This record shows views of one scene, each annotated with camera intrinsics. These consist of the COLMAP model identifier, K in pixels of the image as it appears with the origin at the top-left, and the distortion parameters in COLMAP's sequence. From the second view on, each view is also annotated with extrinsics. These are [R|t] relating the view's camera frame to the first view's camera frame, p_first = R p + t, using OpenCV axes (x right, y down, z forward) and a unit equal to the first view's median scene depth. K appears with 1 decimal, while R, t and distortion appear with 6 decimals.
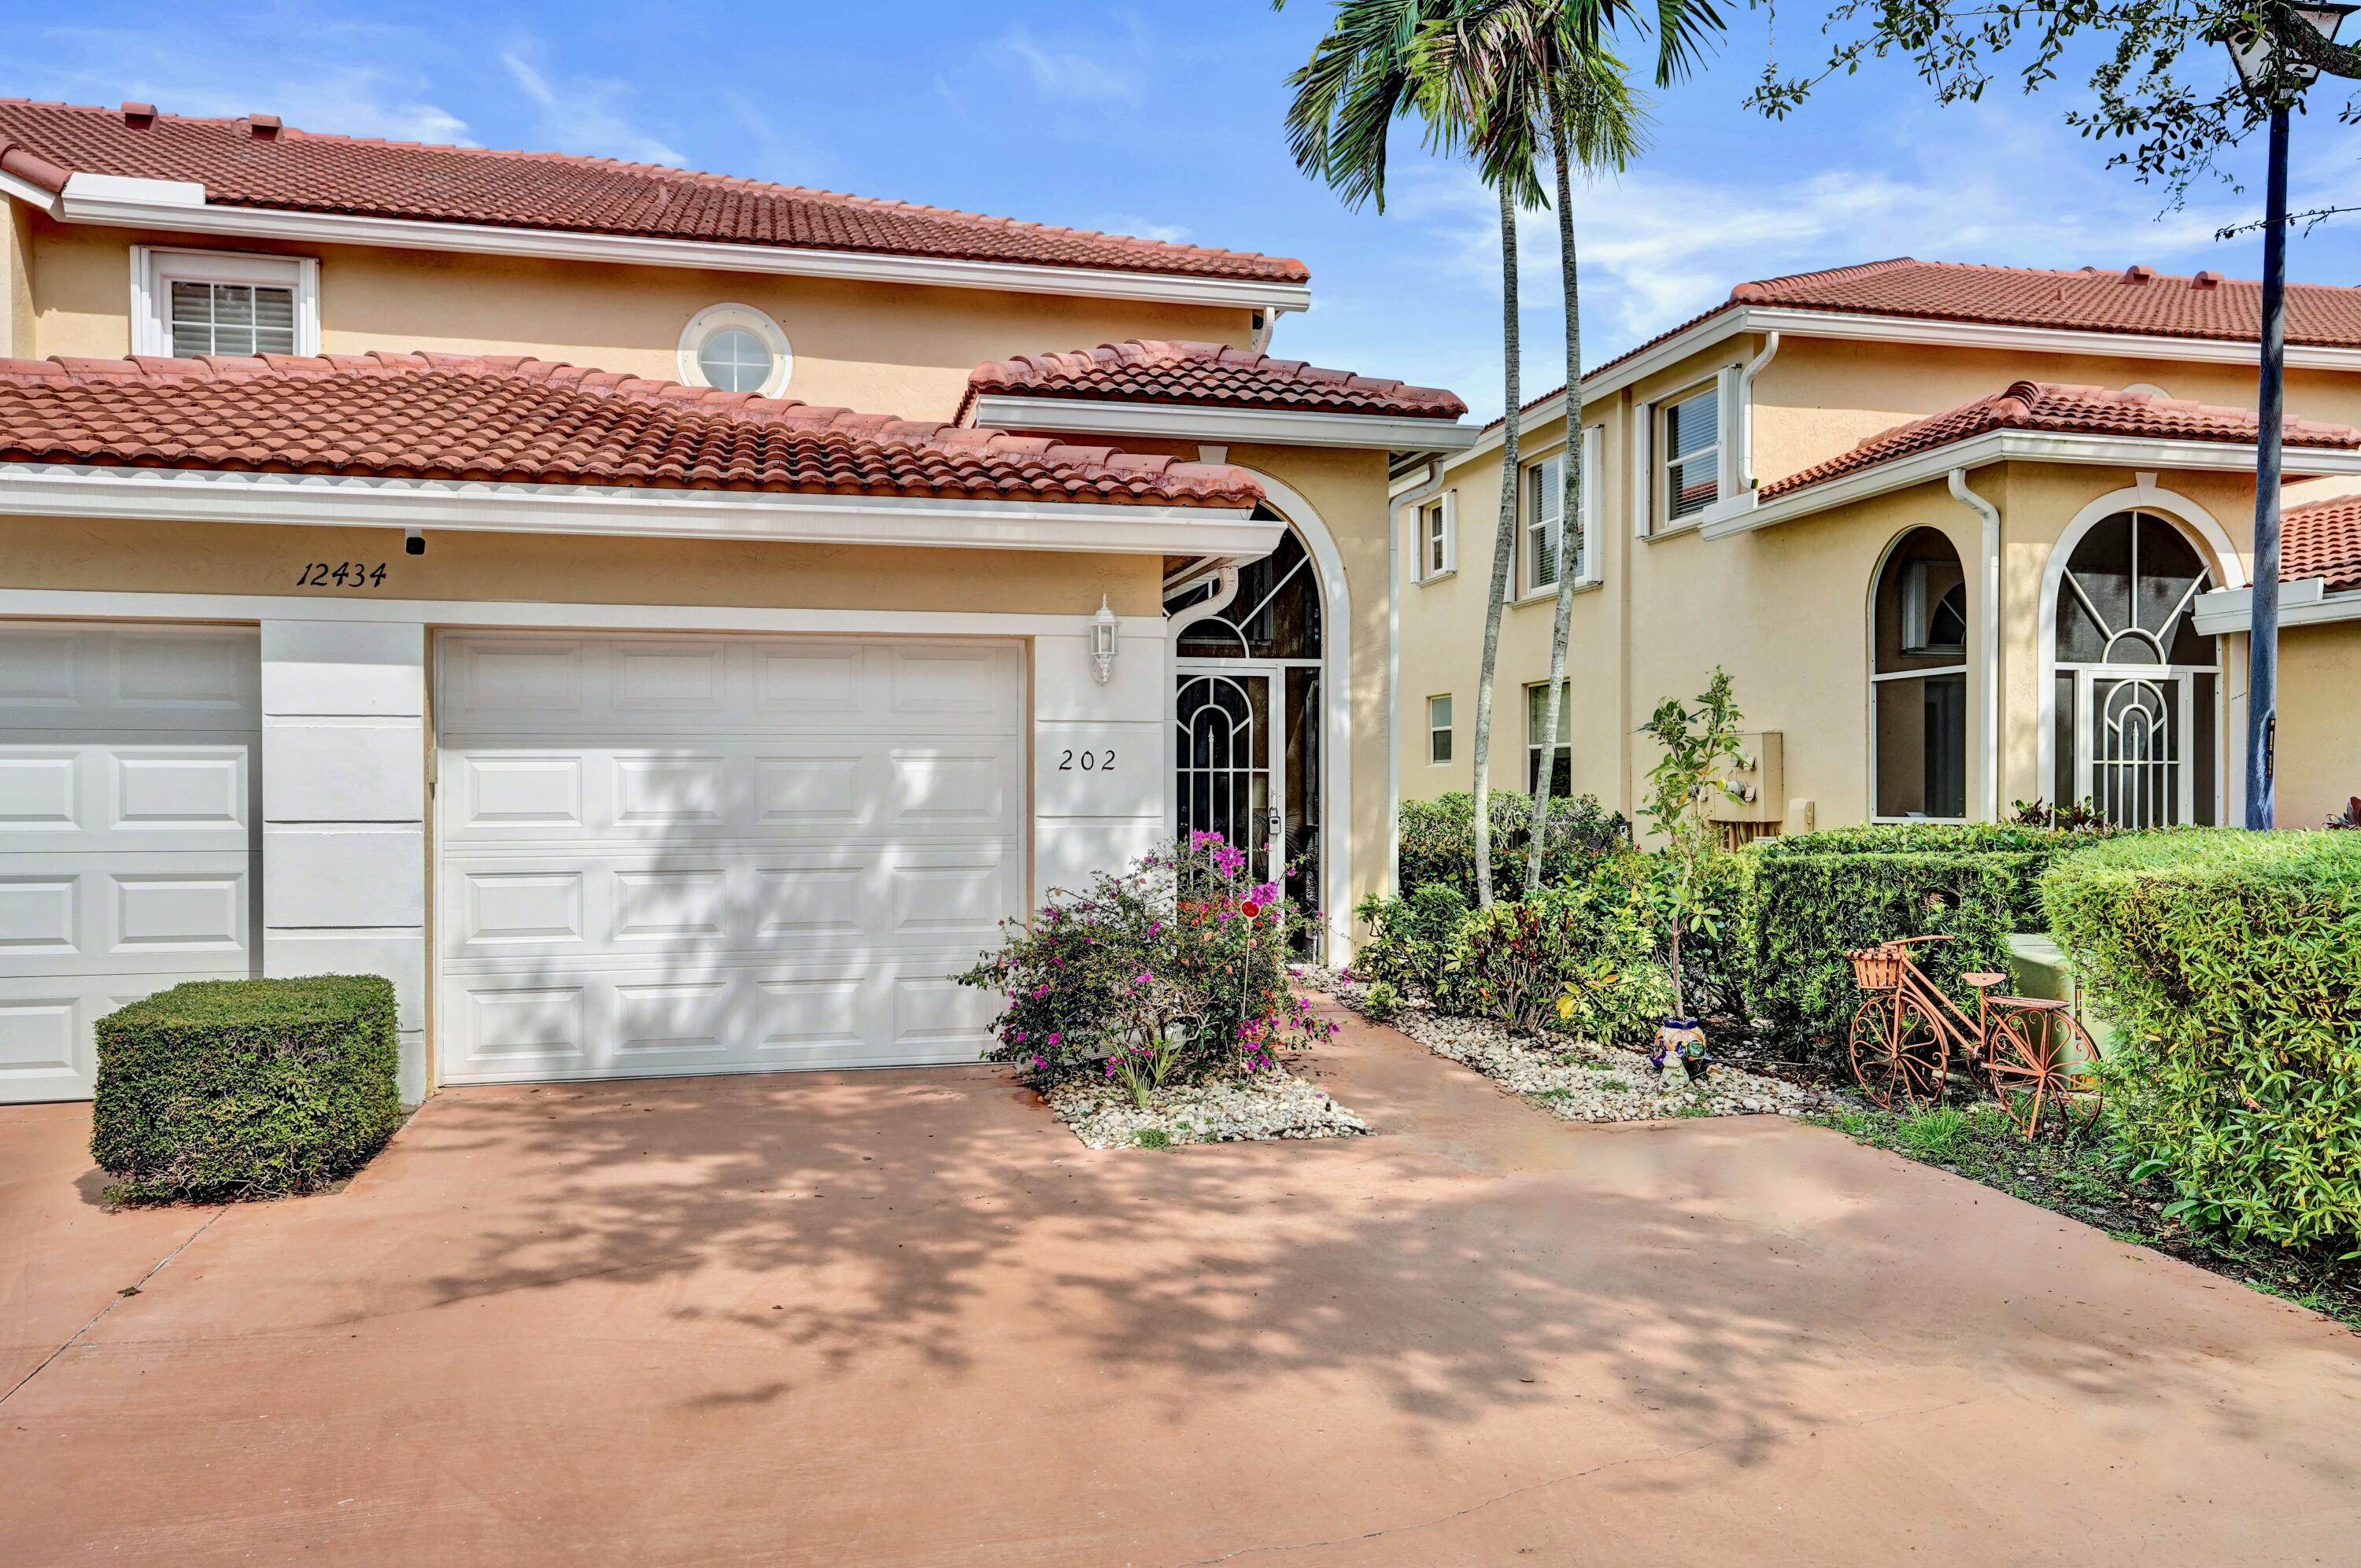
lens RADIAL K [[1737.8, 0, 1186.3], [0, 1737.8, 787.7], [0, 0, 1]] dist [-0.005907, 0.046661]
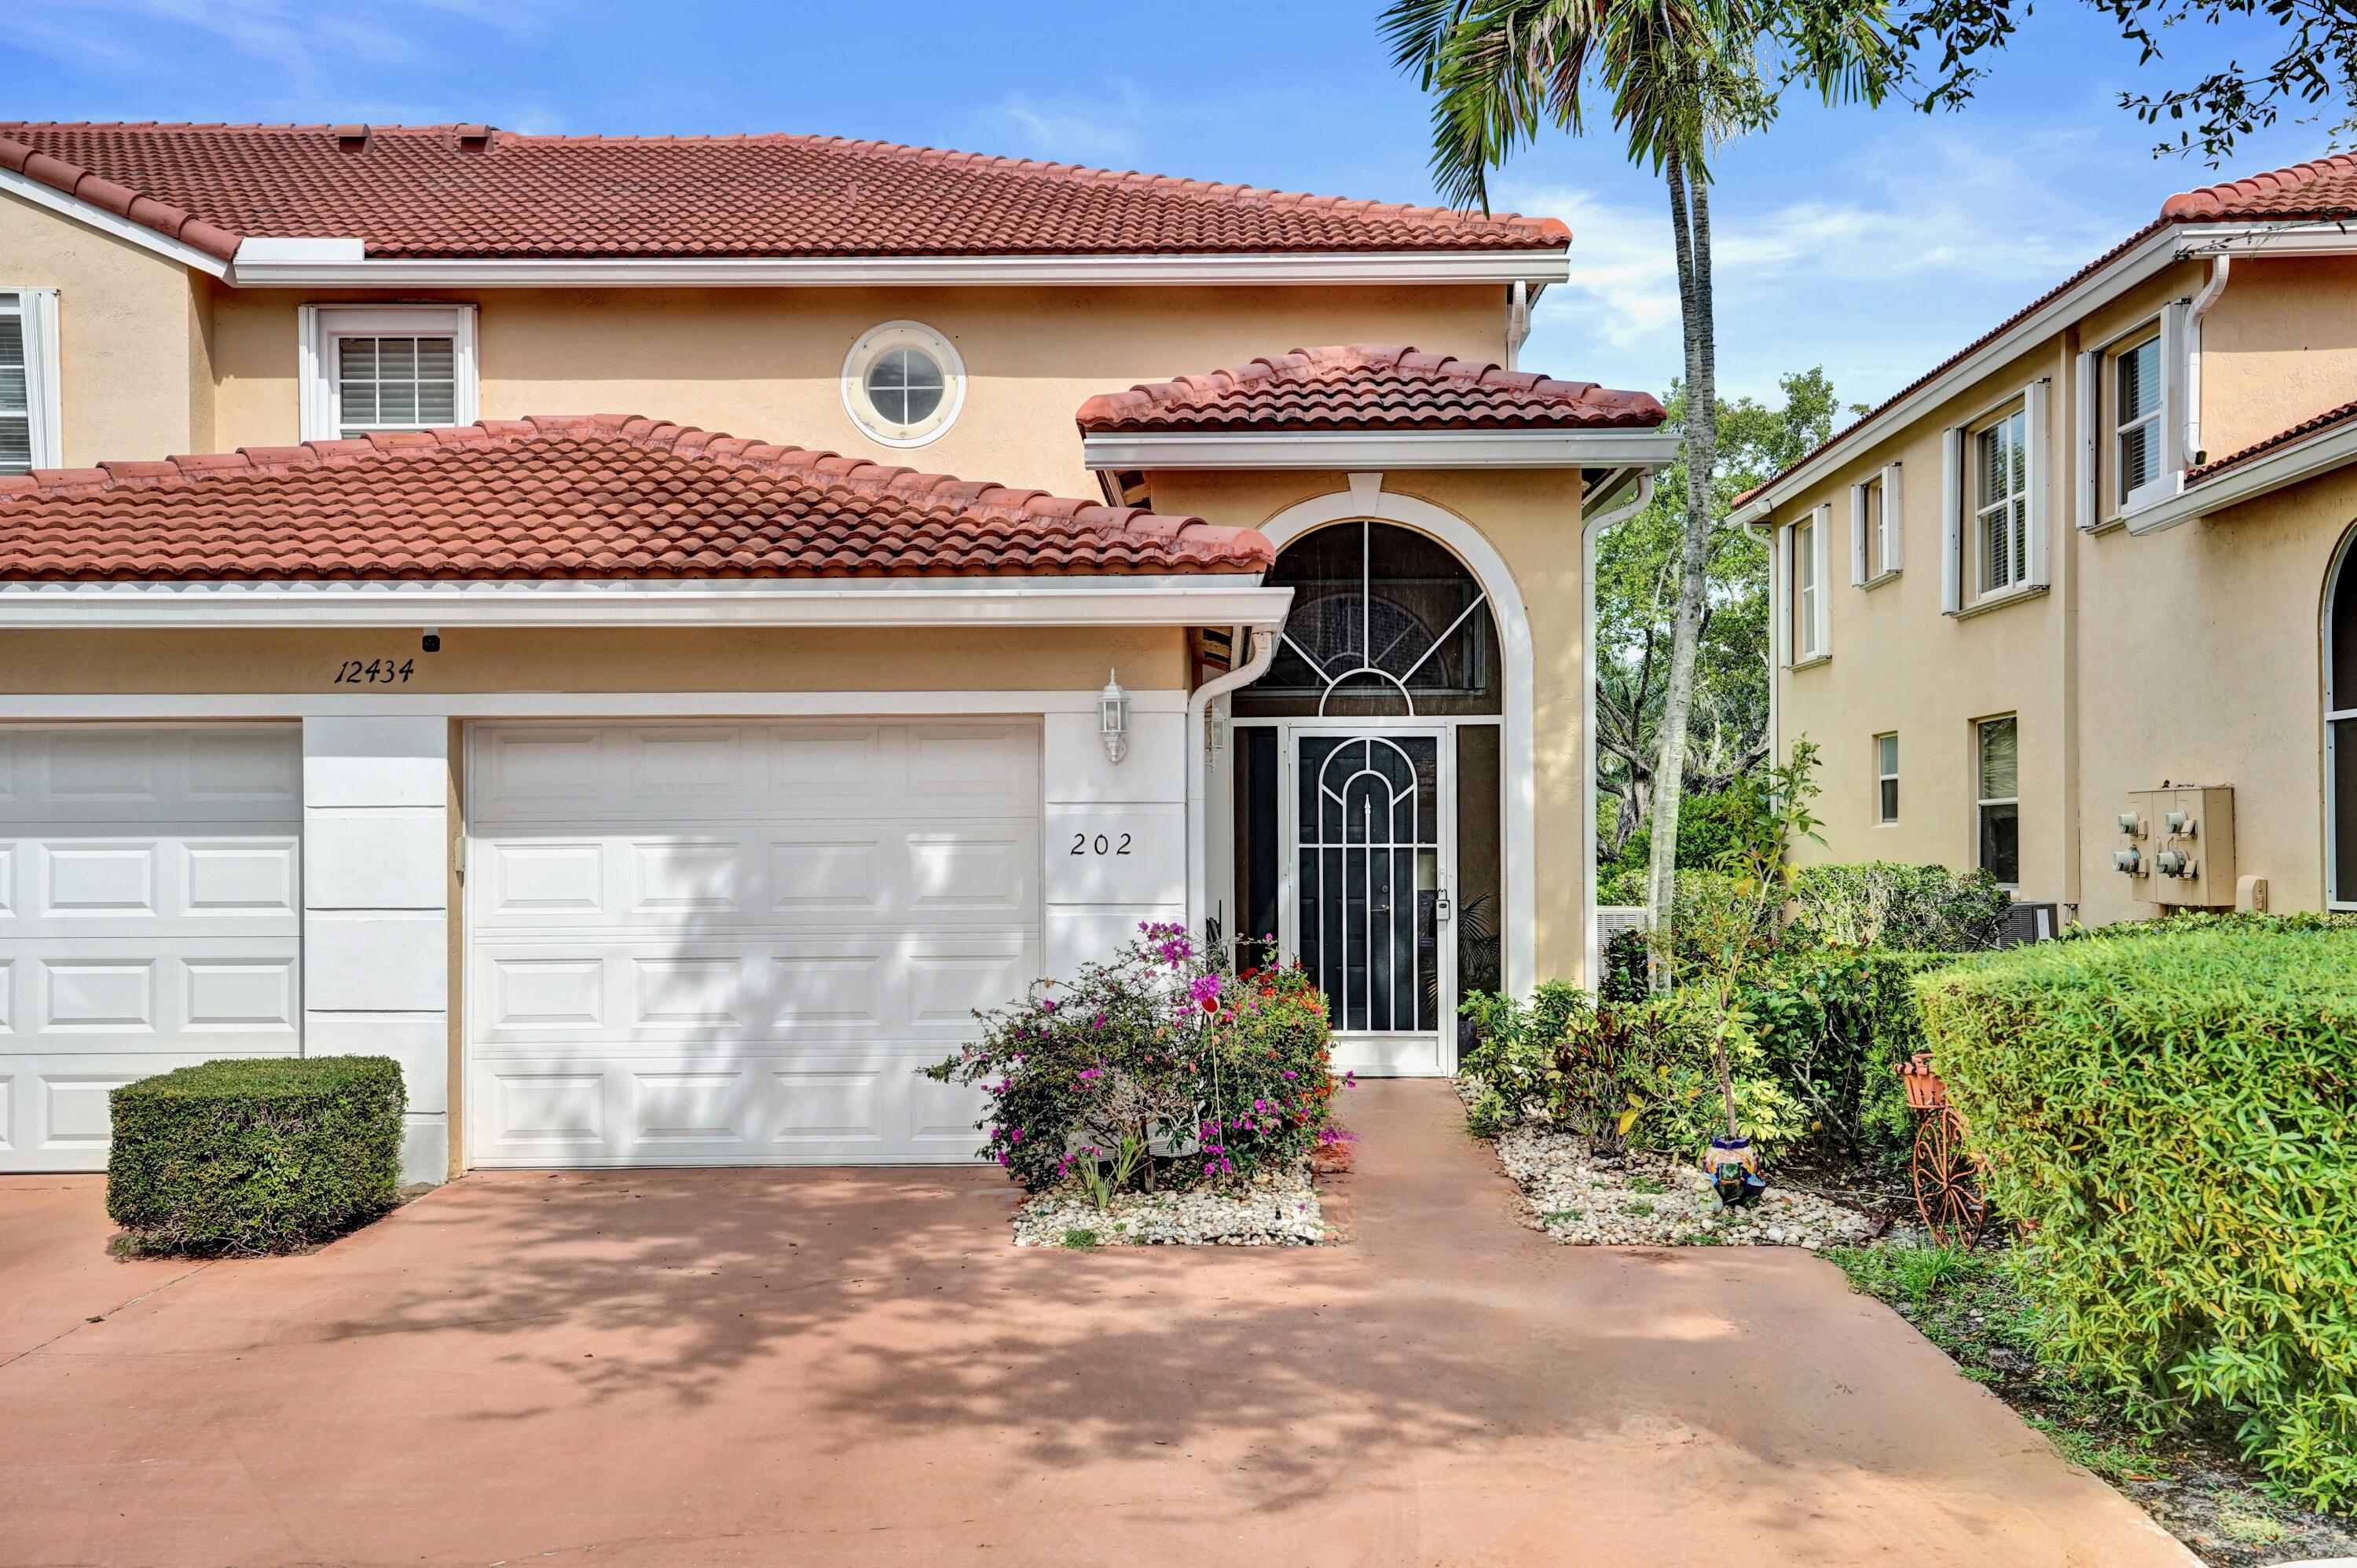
lens RADIAL K [[2339.6, 0, 1165.3], [0, 2339.6, 815.4], [0, 0, 1]] dist [0.074047, 0.004946]
pose [[0.966039, -0.006439, -0.258317, 0.302587], [0.003365, 0.999918, -0.012340, -0.015697], [0.258376, 0.011051, 0.965981, -0.215330]]
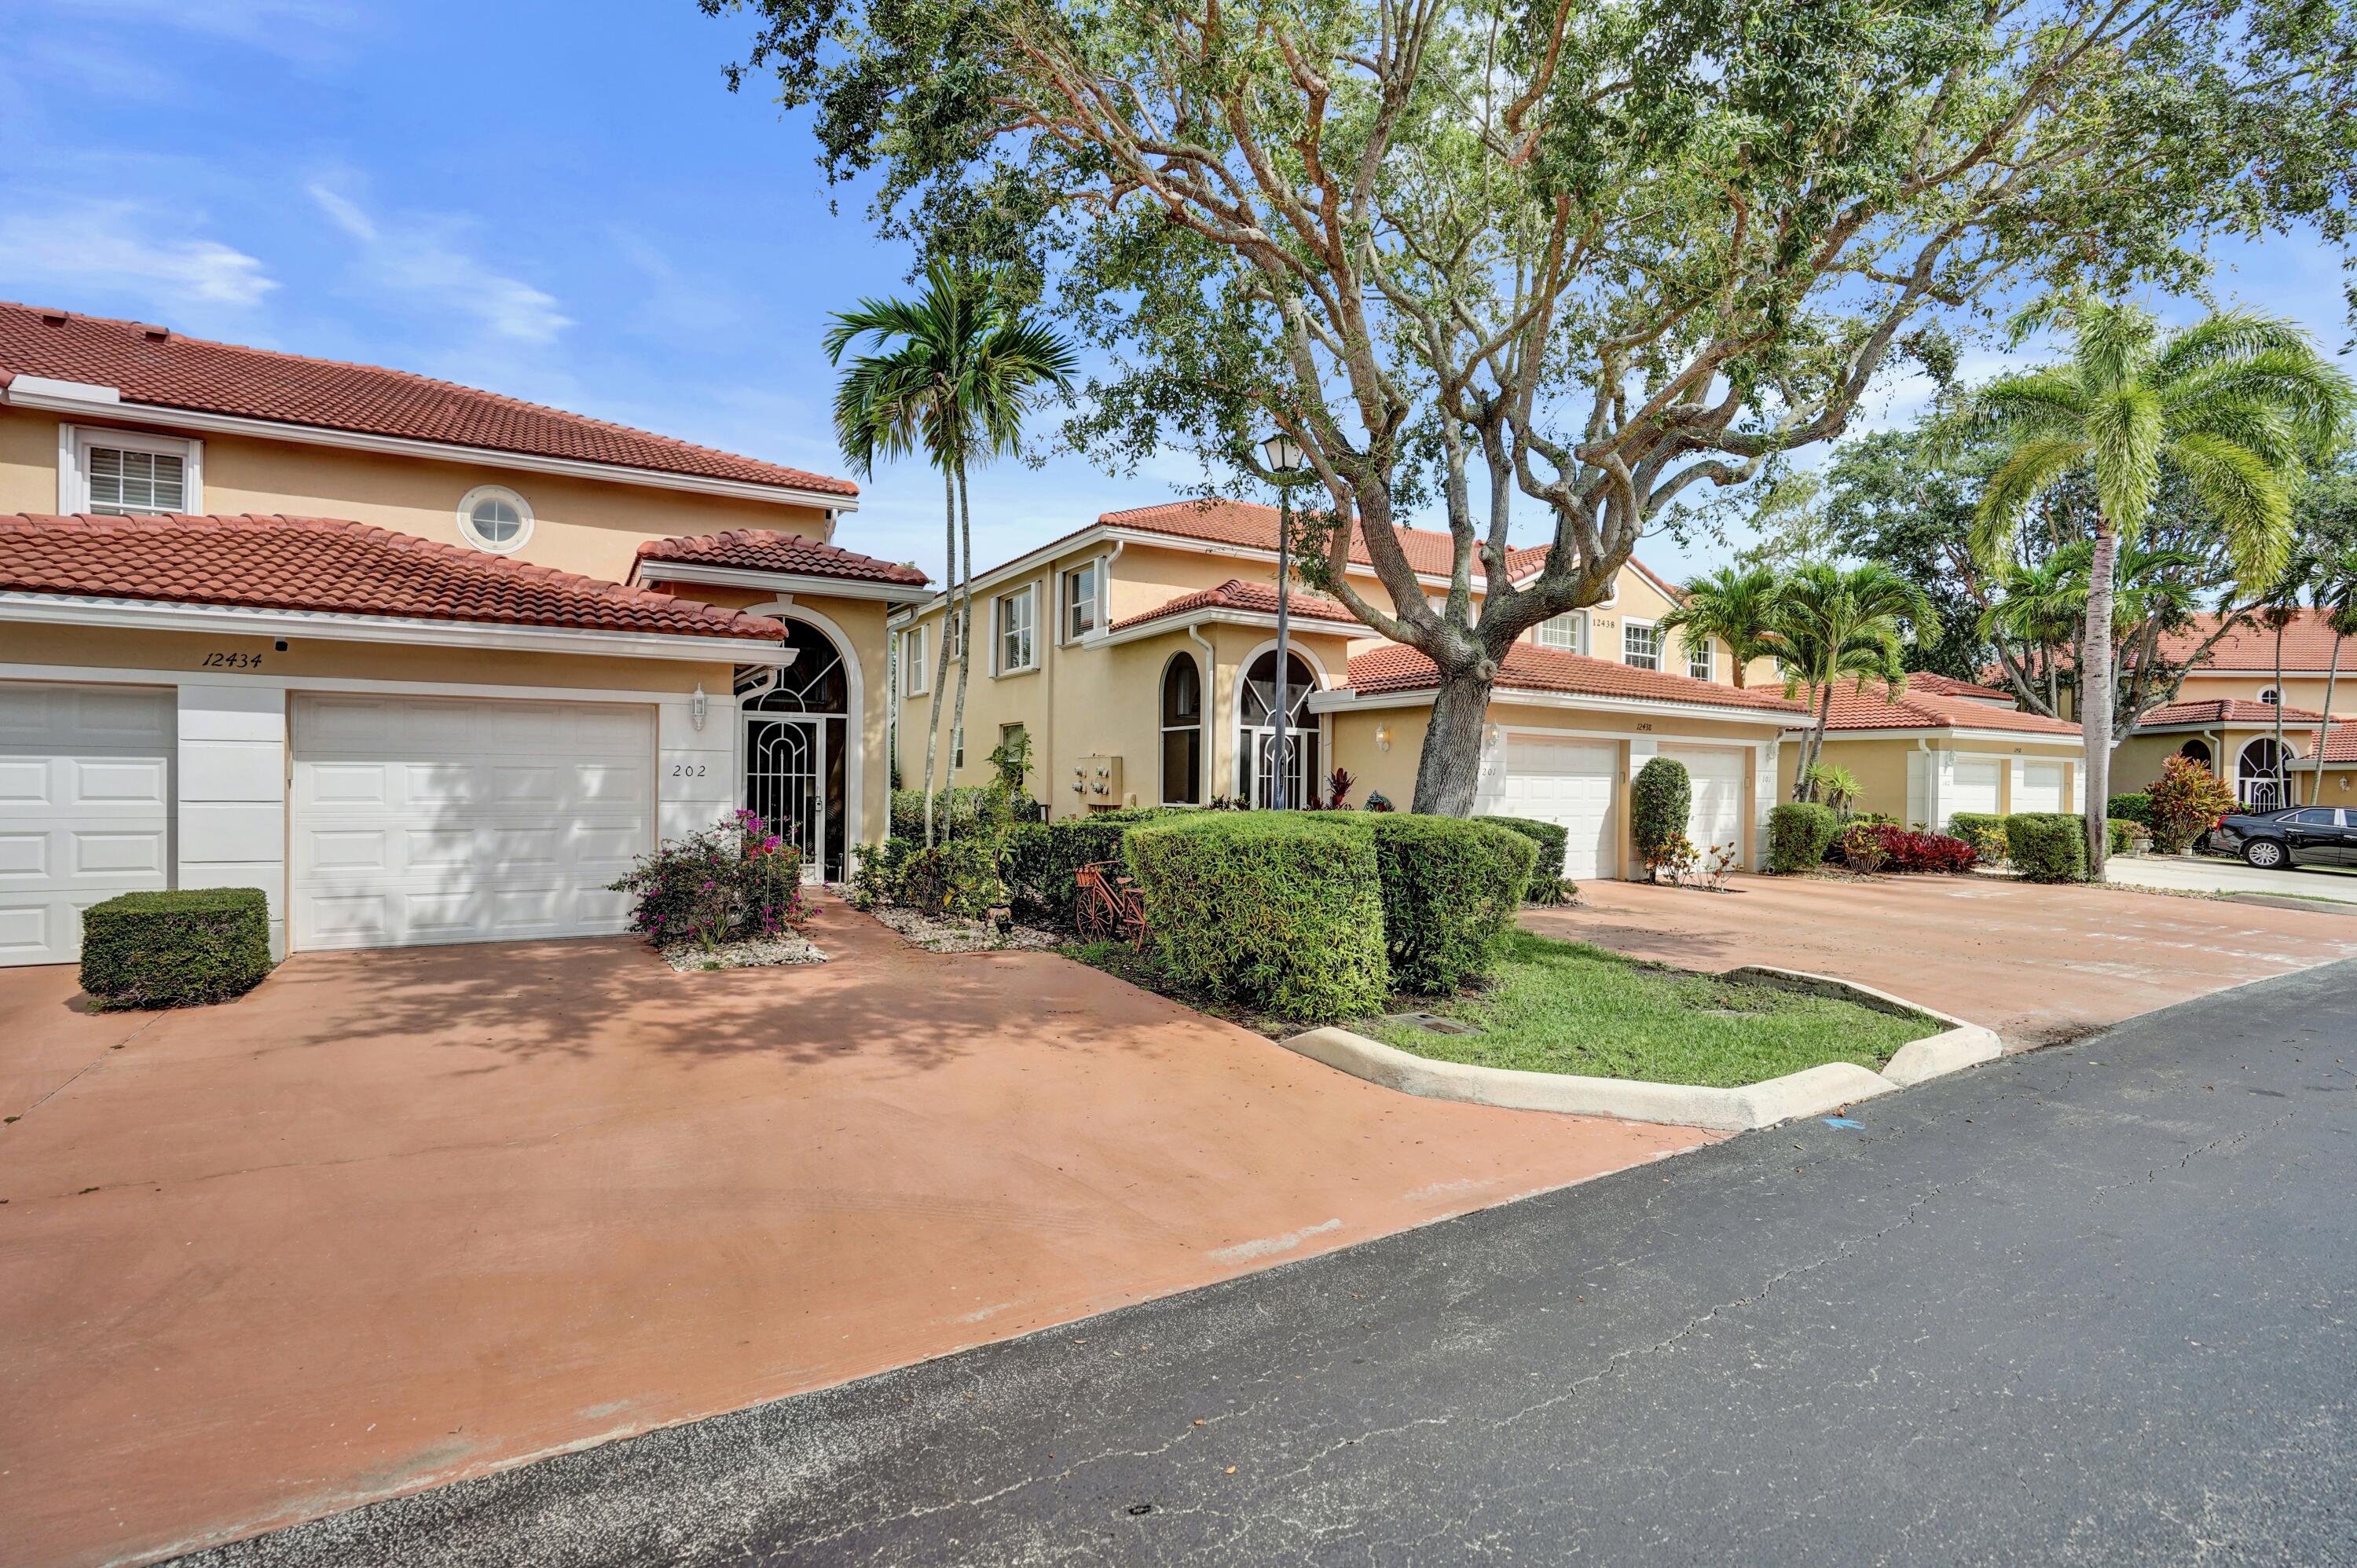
lens RADIAL K [[1107.8, 0, 1178.5], [0, 1107.8, 787.8], [0, 0, 1]] dist [-0.070434, 0.028110]
pose [[0.955567, 0.010374, 0.294592, 0.098813], [-0.012299, 0.999913, 0.004685, -0.009865], [-0.294518, -0.008100, 0.955612, -0.274884]]
